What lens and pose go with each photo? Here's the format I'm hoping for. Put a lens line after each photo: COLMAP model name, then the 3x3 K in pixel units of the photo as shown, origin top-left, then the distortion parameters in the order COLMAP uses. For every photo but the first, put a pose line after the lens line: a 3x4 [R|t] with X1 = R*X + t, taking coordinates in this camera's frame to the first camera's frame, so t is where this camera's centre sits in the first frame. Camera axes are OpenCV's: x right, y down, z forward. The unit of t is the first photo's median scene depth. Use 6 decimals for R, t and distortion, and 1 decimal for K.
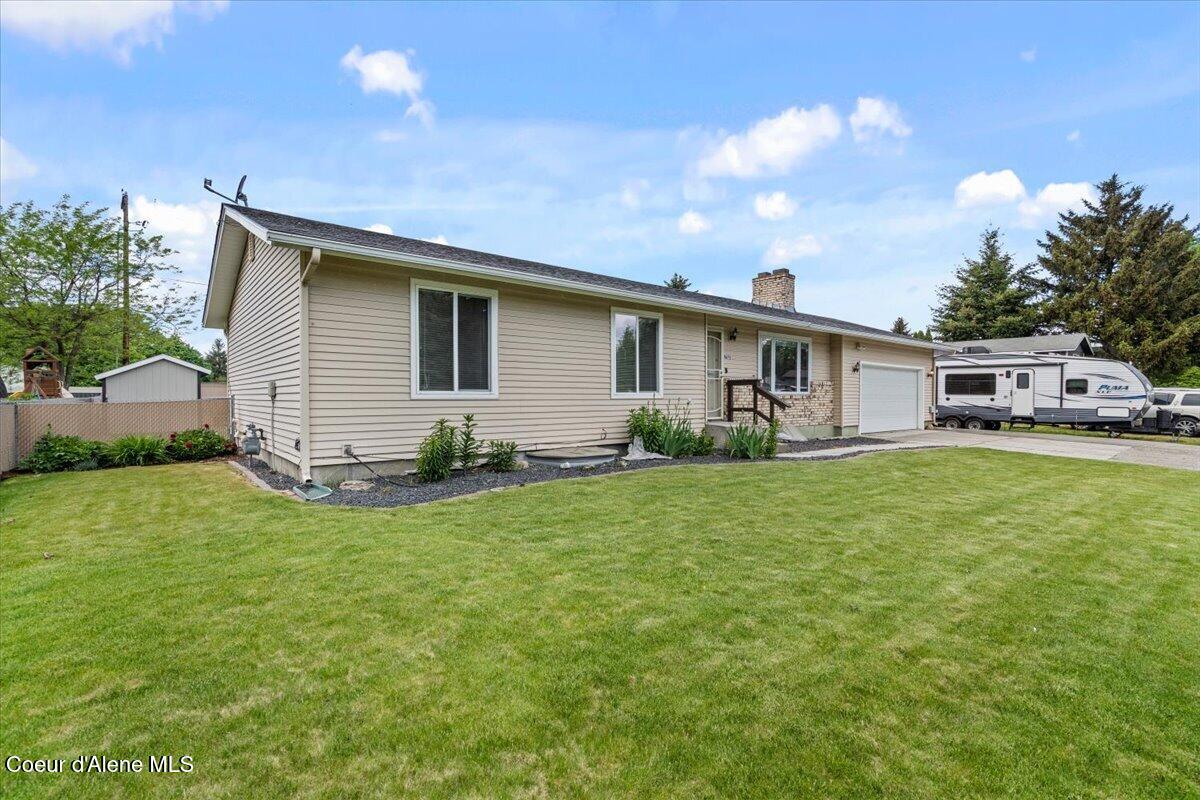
lens RADIAL K [[543.1, 0, 596.1], [0, 543.1, 398.4], [0, 0, 1]] dist [-0.002894, 0.000392]
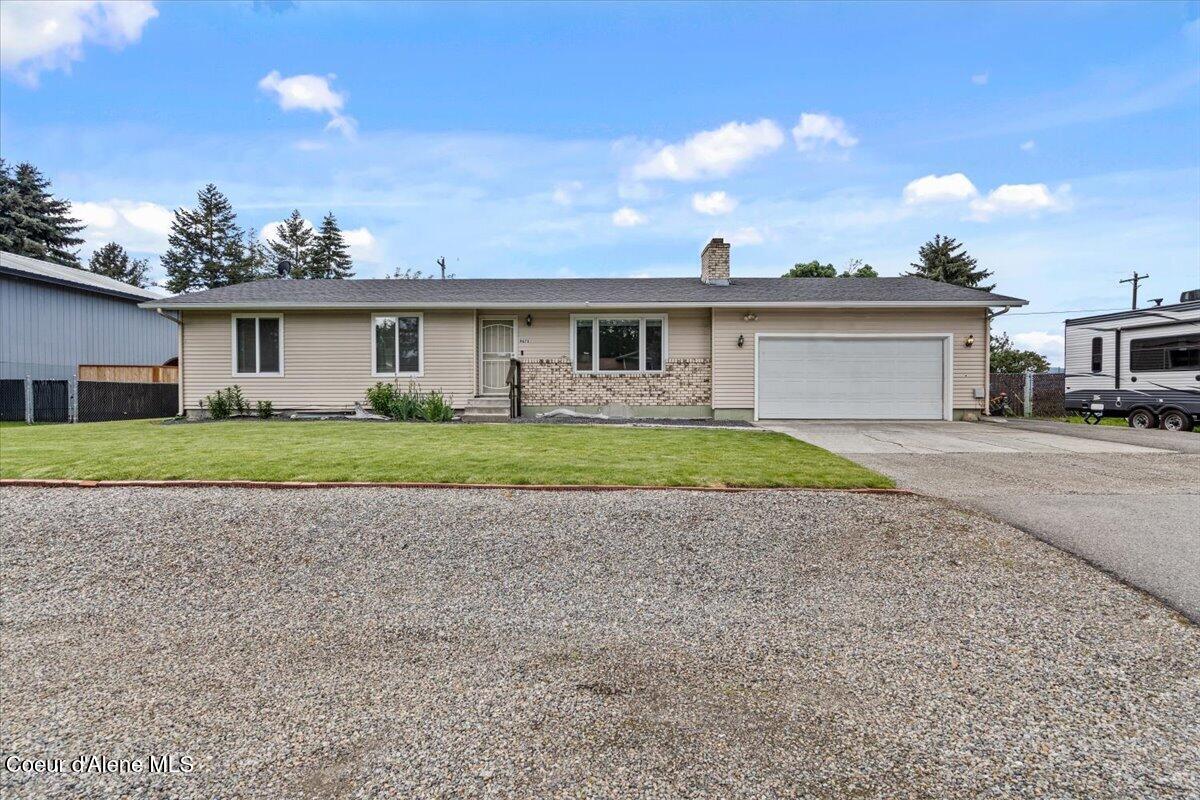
lens RADIAL K [[543.1, 0, 596.1], [0, 543.1, 398.4], [0, 0, 1]] dist [-0.002894, 0.000392]
pose [[0.761581, 0.002758, -0.648064, 0.711180], [-0.000861, 0.999994, 0.003244, 0.026278], [0.648069, -0.001913, 0.761579, 0.149828]]
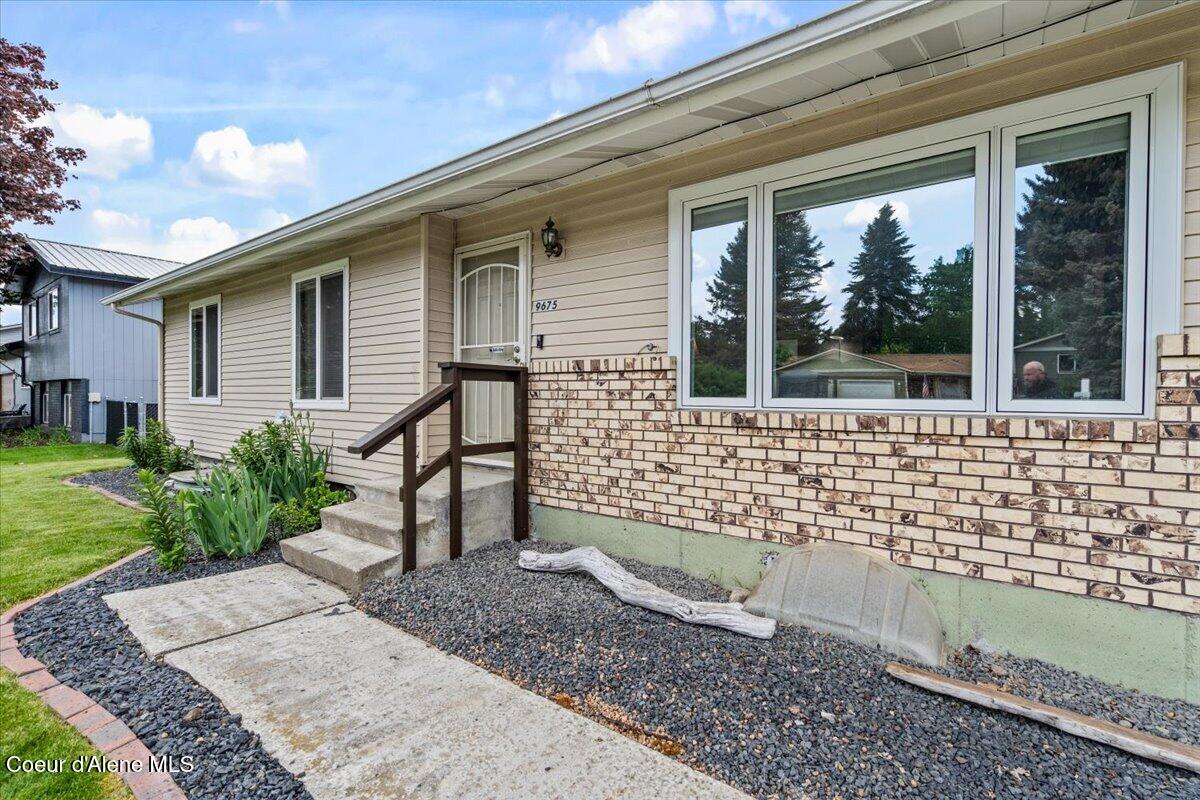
lens RADIAL K [[543.1, 0, 596.1], [0, 543.1, 398.4], [0, 0, 1]] dist [-0.002894, 0.000392]
pose [[0.233341, 0.006098, -0.972376, 0.397283], [-0.010615, 0.999937, 0.003724, -0.009223], [0.972337, 0.009453, 0.233391, 0.616095]]
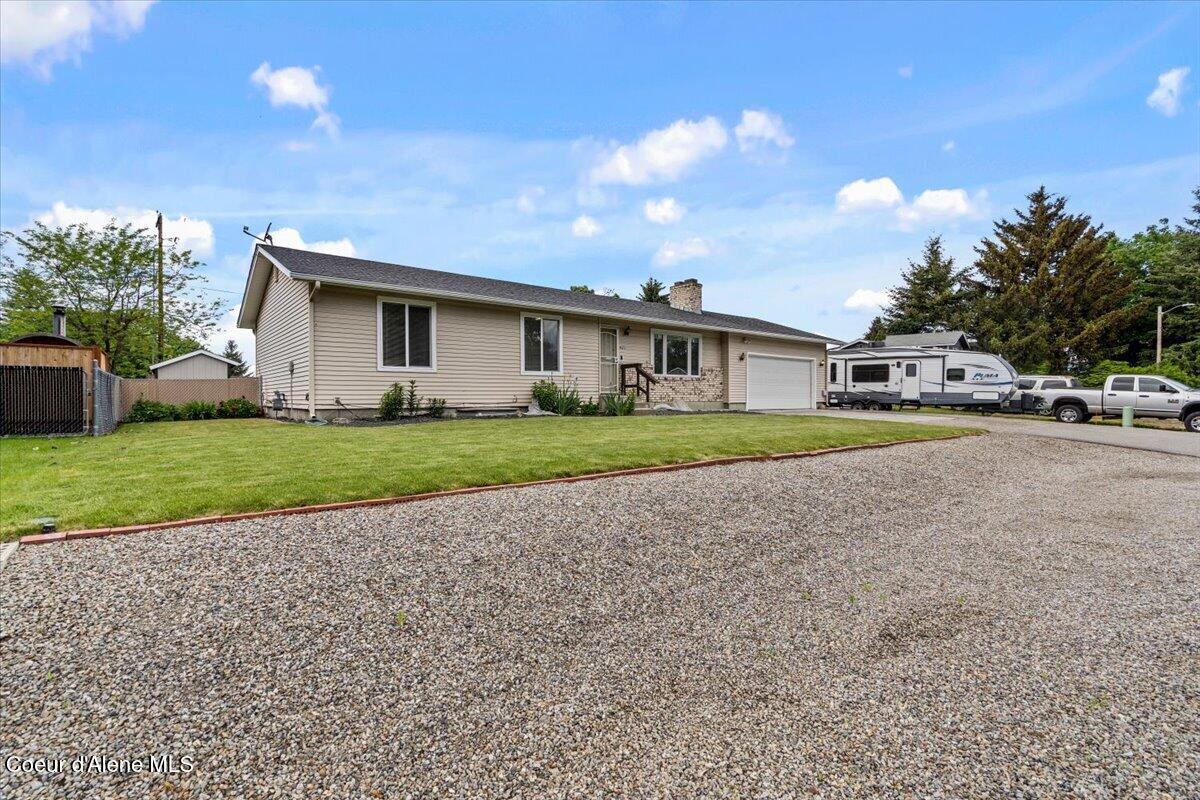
lens RADIAL K [[543.1, 0, 596.1], [0, 543.1, 398.4], [0, 0, 1]] dist [-0.002894, 0.000392]
pose [[0.999913, -0.003166, -0.012822, 0.125214], [0.003153, 0.999994, -0.001048, 0.033215], [0.012825, 0.001007, 0.999917, -0.229006]]
